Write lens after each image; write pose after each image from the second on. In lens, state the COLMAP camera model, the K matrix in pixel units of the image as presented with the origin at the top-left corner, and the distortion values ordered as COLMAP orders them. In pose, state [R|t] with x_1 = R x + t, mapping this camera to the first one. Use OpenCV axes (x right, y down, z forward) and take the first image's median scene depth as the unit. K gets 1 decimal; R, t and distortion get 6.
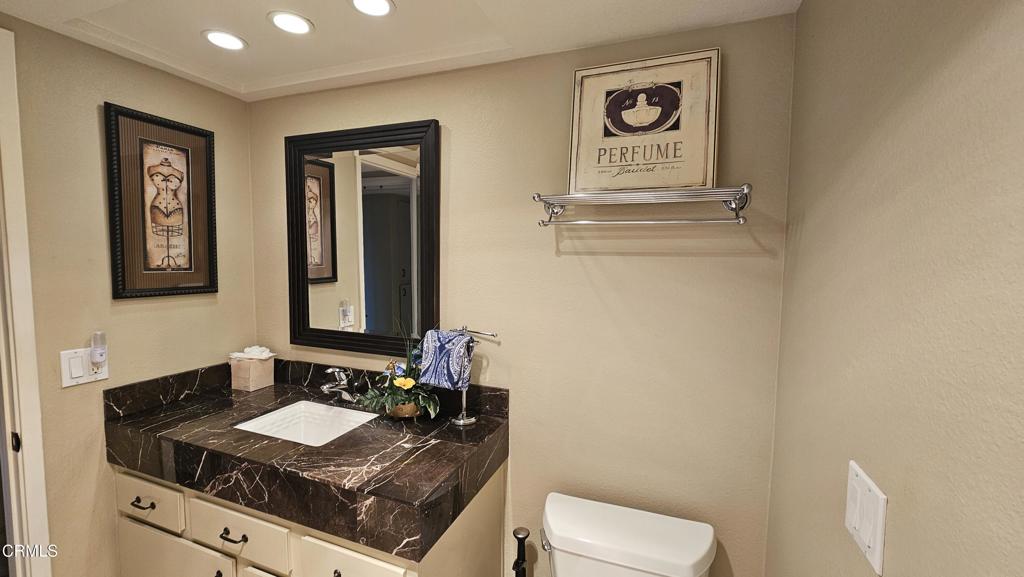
lens RADIAL K [[415.6, 0, 511.7], [0, 415.6, 283.7], [0, 0, 1]] dist [-0.001769, -0.001475]
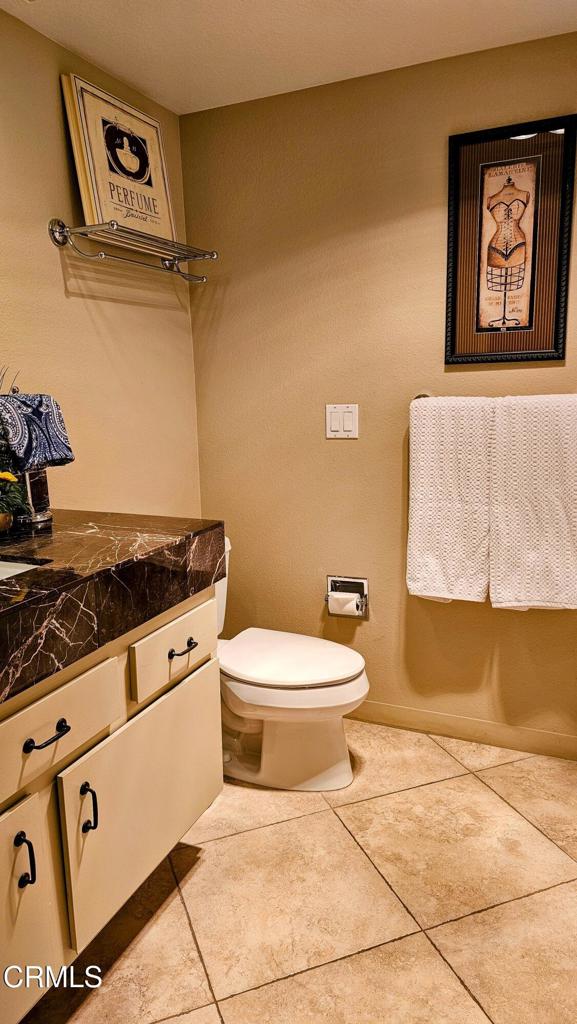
lens RADIAL K [[678.1, 0, 287.6], [0, 678.1, 513.1], [0, 0, 1]] dist [-0.009156, -0.002540]
pose [[0.050729, -0.213503, 0.975624, -1.496517], [0.080271, 0.974593, 0.209104, 0.126374], [-0.995481, 0.067707, 0.066578, 0.566451]]
